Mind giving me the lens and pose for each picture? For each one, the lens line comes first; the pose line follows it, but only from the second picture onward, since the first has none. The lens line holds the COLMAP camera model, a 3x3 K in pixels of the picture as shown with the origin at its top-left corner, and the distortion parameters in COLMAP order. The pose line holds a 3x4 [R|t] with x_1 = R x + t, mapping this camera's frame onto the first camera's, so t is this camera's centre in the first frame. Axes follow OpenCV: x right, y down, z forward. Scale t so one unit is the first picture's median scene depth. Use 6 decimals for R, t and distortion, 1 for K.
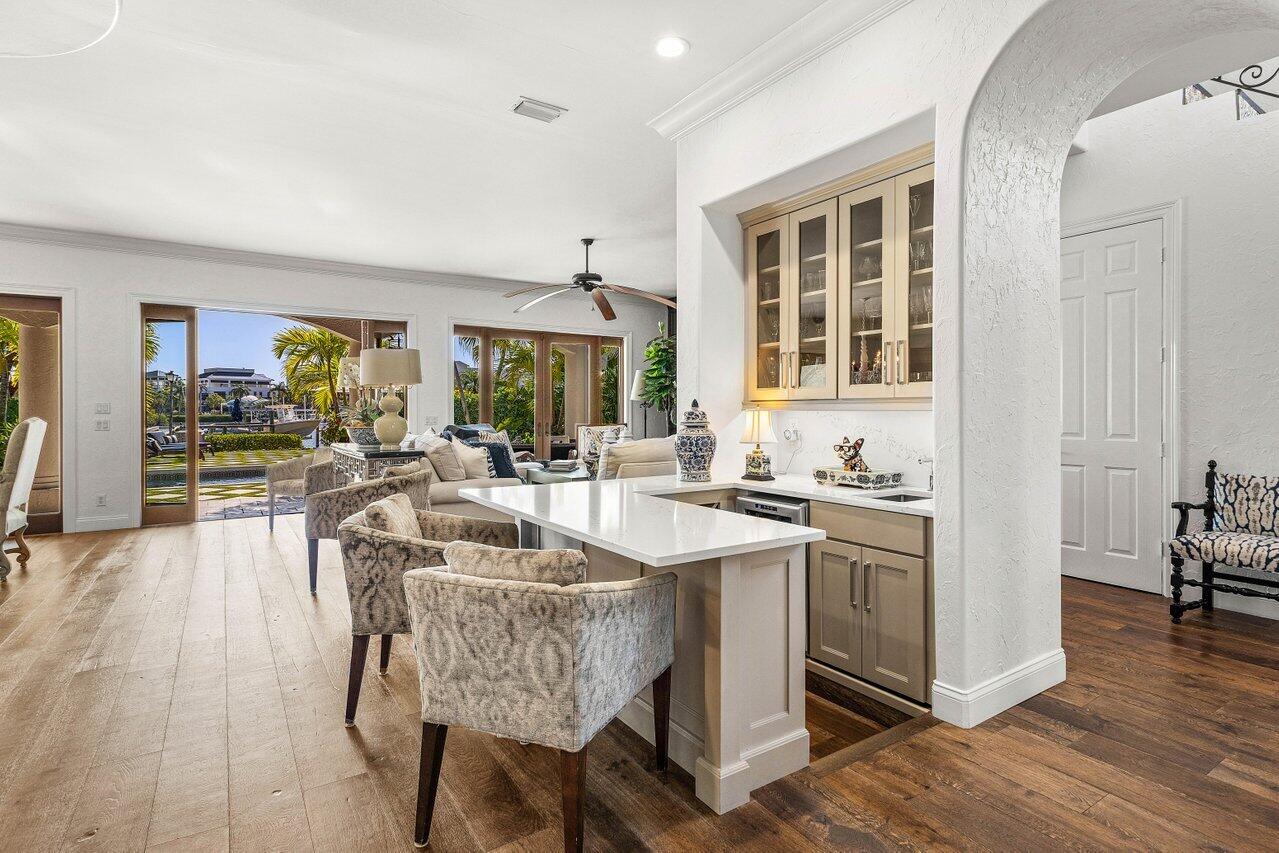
lens RADIAL K [[641.7, 0, 657.6], [0, 641.7, 411.6], [0, 0, 1]] dist [0.001754, 0.000526]
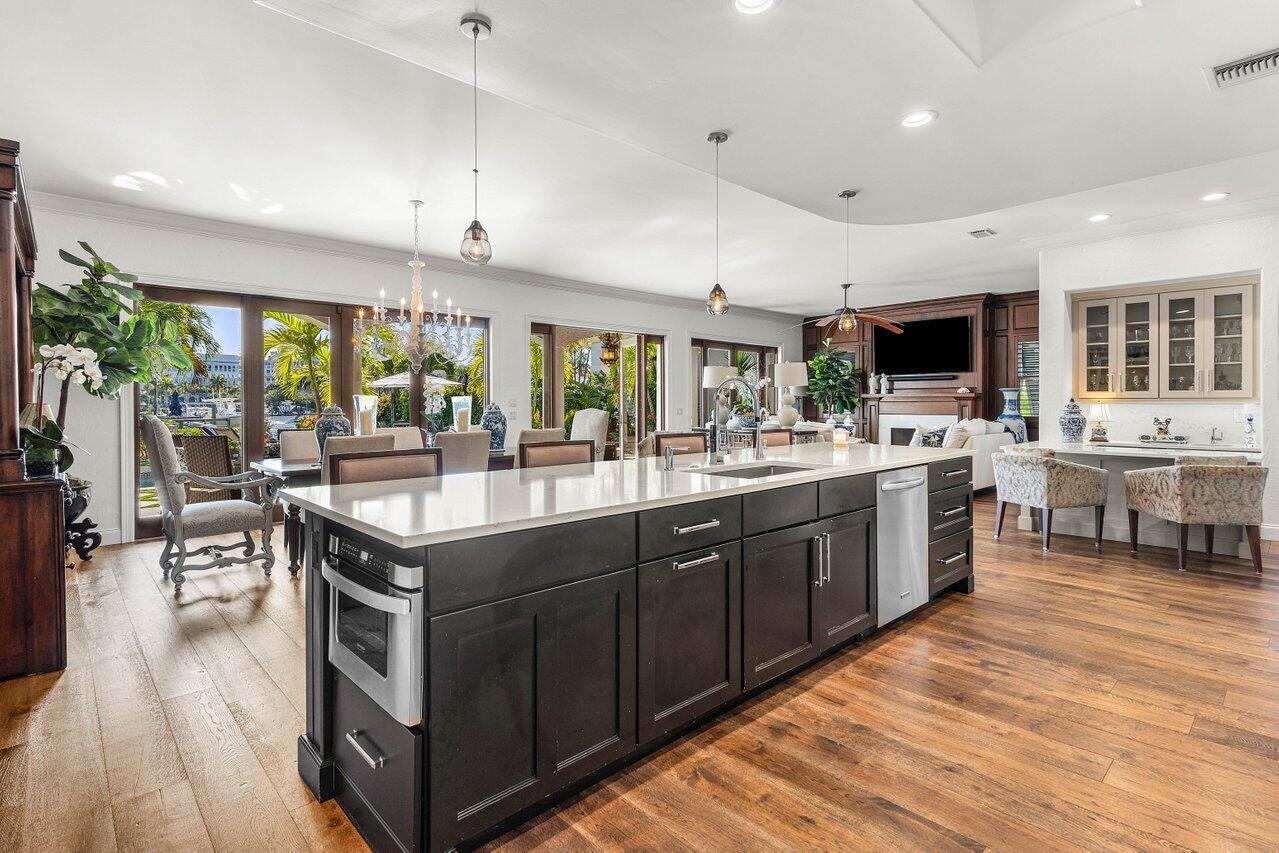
lens RADIAL K [[630.6, 0, 649.3], [0, 630.6, 403.3], [0, 0, 1]] dist [0.005417, 0.001224]
pose [[0.985532, 0.000124, 0.169491, -0.777338], [0.000201, 0.999998, -0.001903, -0.000030], [-0.169491, 0.001909, 0.985530, -0.310268]]
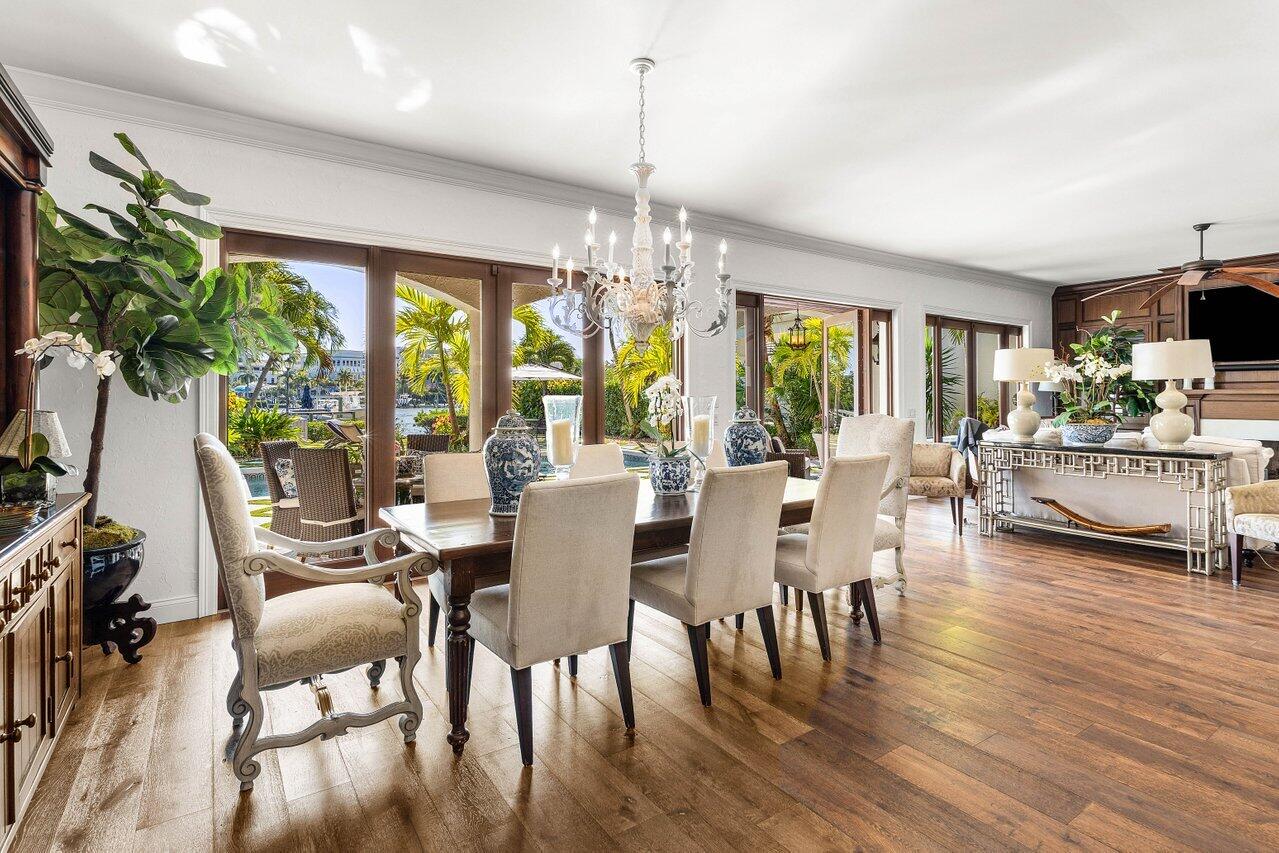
lens RADIAL K [[637.7, 0, 643.8], [0, 637.7, 391.4], [0, 0, 1]] dist [0.003041, 0.000149]
pose [[0.999951, 0.003000, 0.009403, -0.938293], [-0.002903, 0.999944, -0.010216, -0.009855], [-0.009433, 0.010188, 0.999904, 0.066645]]
